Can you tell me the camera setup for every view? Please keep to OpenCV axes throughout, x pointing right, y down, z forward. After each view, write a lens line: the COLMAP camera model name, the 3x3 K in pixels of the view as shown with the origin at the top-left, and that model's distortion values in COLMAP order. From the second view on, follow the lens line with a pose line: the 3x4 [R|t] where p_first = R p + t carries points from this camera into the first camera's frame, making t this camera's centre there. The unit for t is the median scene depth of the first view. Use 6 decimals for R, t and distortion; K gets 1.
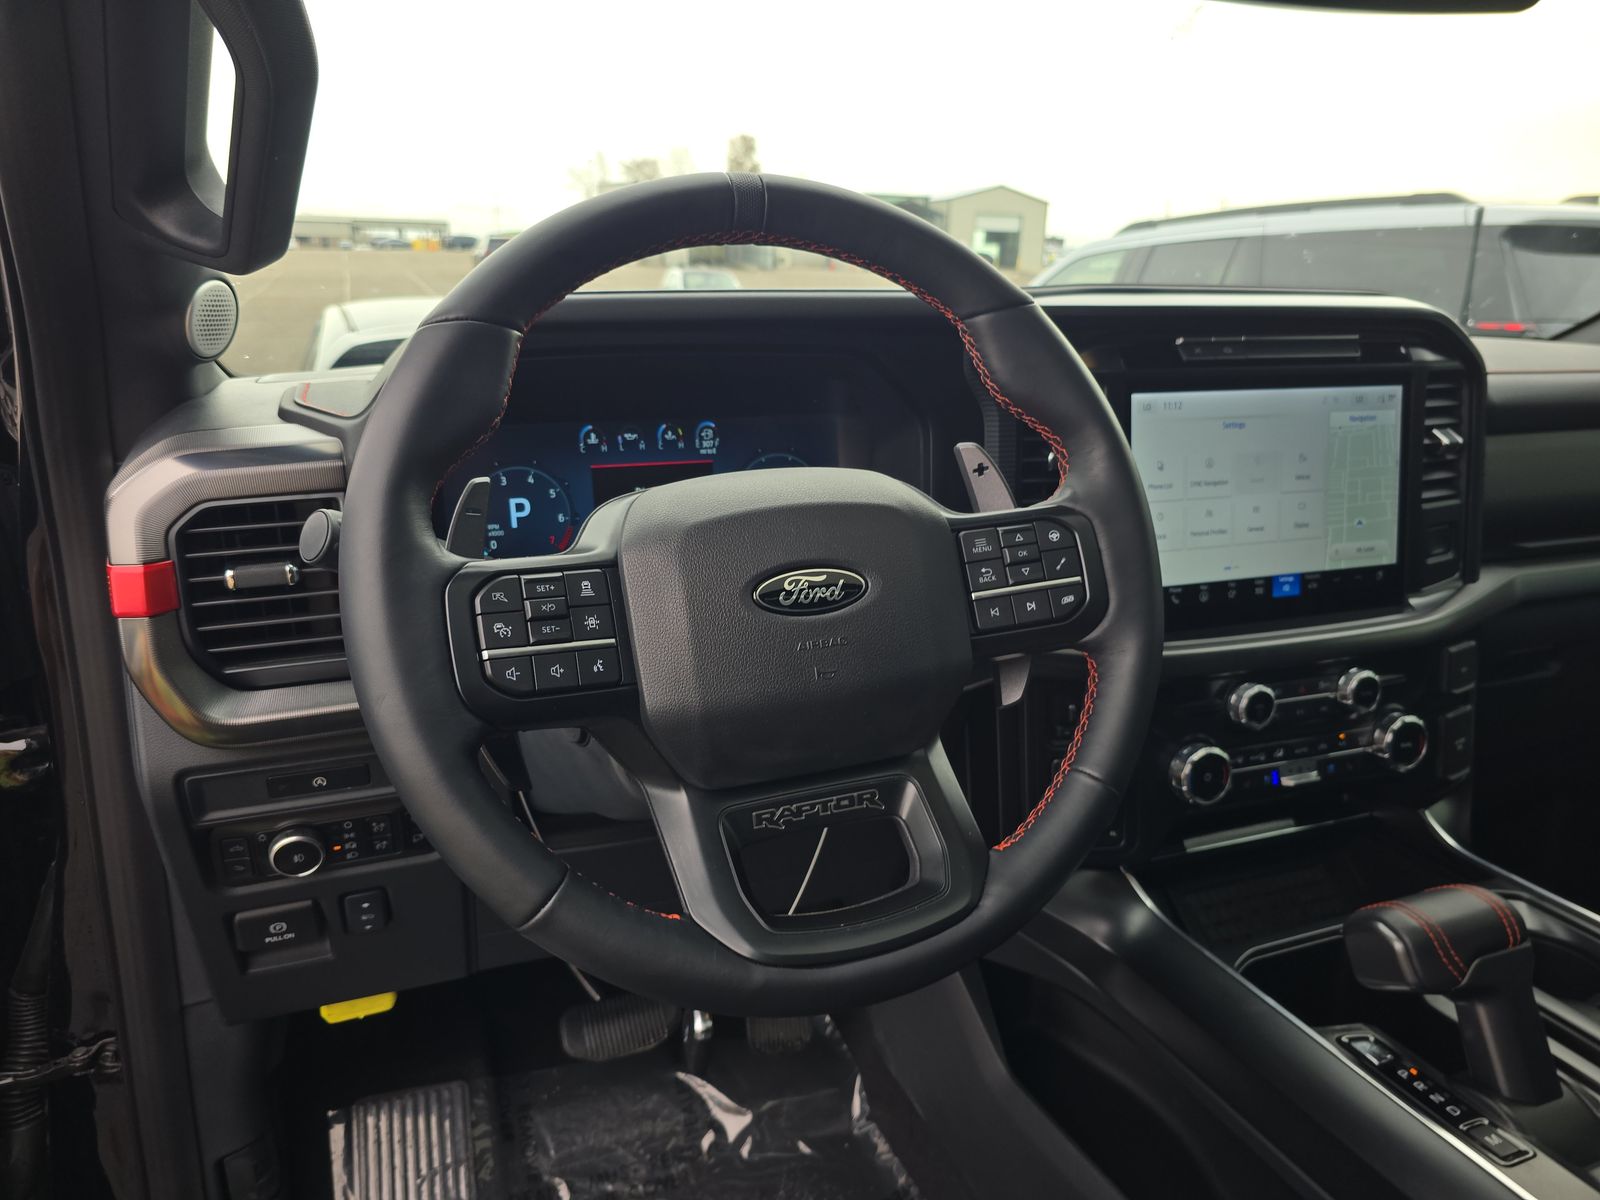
lens RADIAL K [[1074.8, 0, 800.0], [0, 1074.8, 600.0], [0, 0, 1]] dist [0.003913, 0.002768]
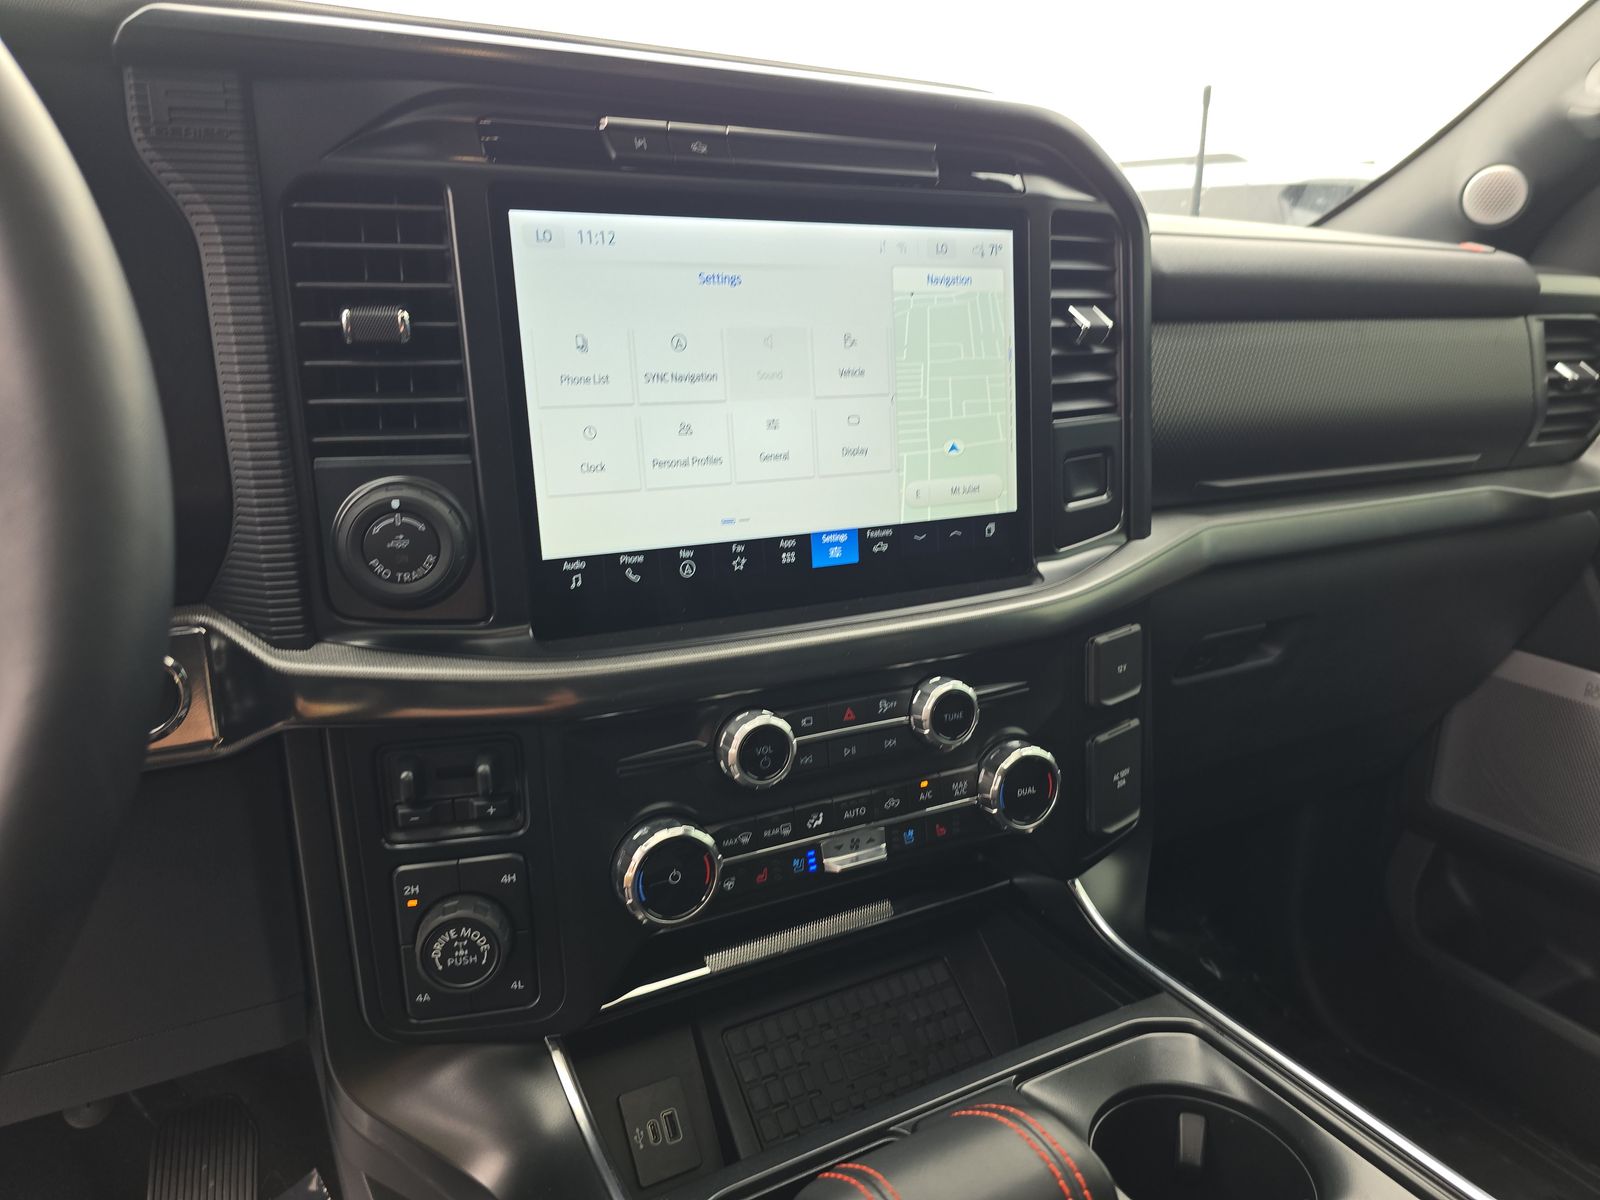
lens RADIAL K [[1093.2, 0, 800.0], [0, 1093.2, 600.0], [0, 0, 1]] dist [0.116507, -0.294981]
pose [[0.988997, -0.029381, 0.144986, 0.337599], [0.027083, 0.999475, 0.017798, 0.004848], [-0.145432, -0.013676, 0.989274, 0.370733]]
